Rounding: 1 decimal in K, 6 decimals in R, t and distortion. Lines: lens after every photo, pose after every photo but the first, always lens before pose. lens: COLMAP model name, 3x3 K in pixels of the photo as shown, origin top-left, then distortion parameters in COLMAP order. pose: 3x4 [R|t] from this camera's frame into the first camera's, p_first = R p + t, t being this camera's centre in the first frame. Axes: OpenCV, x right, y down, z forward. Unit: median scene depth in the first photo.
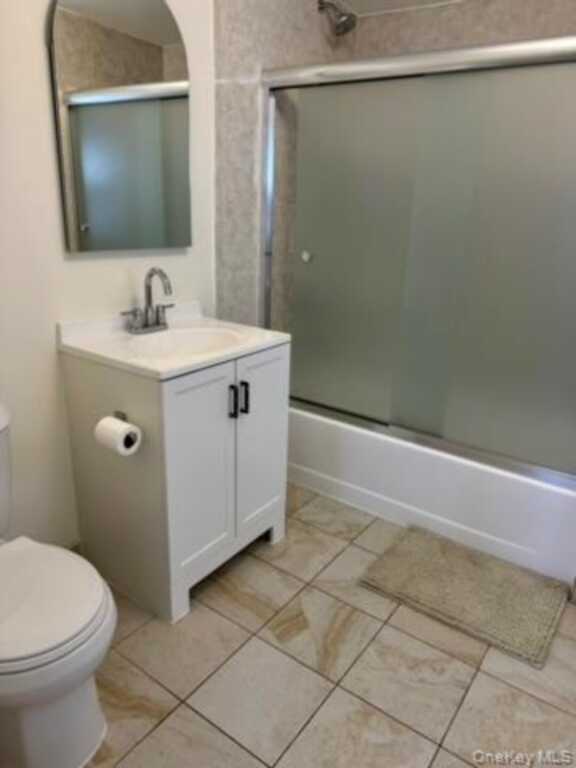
lens RADIAL K [[553.0, 0, 288.0], [0, 553.0, 384.0], [0, 0, 1]] dist [0.089407, -0.110370]
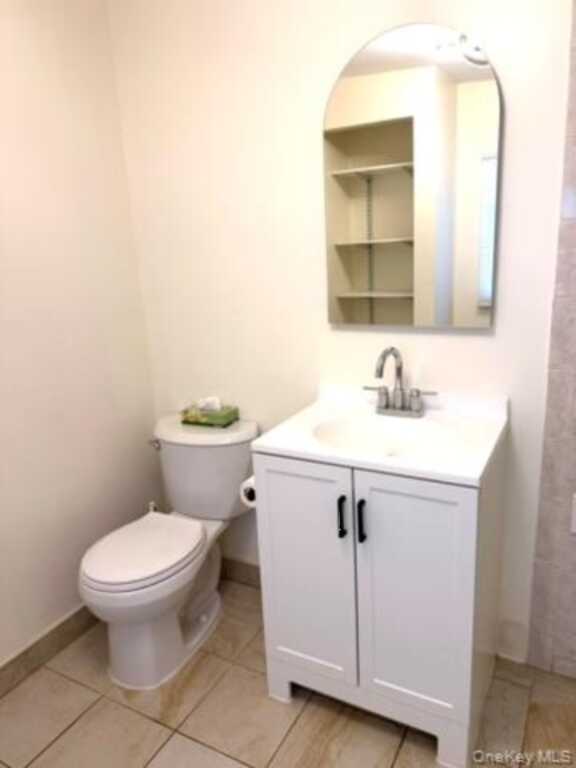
lens RADIAL K [[553.0, 0, 288.0], [0, 553.0, 384.0], [0, 0, 1]] dist [0.089407, -0.110370]
pose [[0.116868, 0.206966, -0.971343, 0.615714], [-0.258374, 0.950703, 0.171482, -0.259977], [0.958950, 0.230929, 0.164581, 0.702021]]
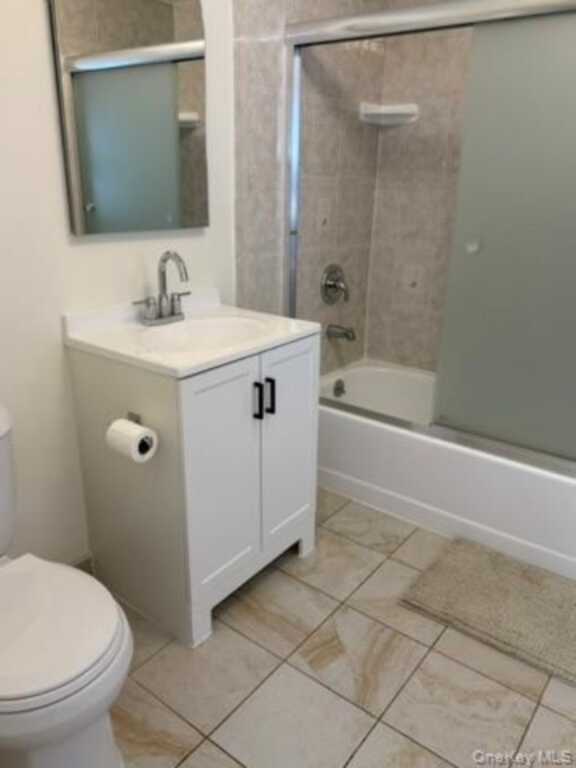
lens RADIAL K [[596.7, 0, 288.0], [0, 596.7, 384.0], [0, 0, 1]] dist [0.109289, -0.142382]
pose [[0.999373, -0.006194, -0.034872, -0.016270], [0.006801, 0.999827, 0.017310, -0.010967], [0.034759, -0.017536, 0.999242, 0.037048]]
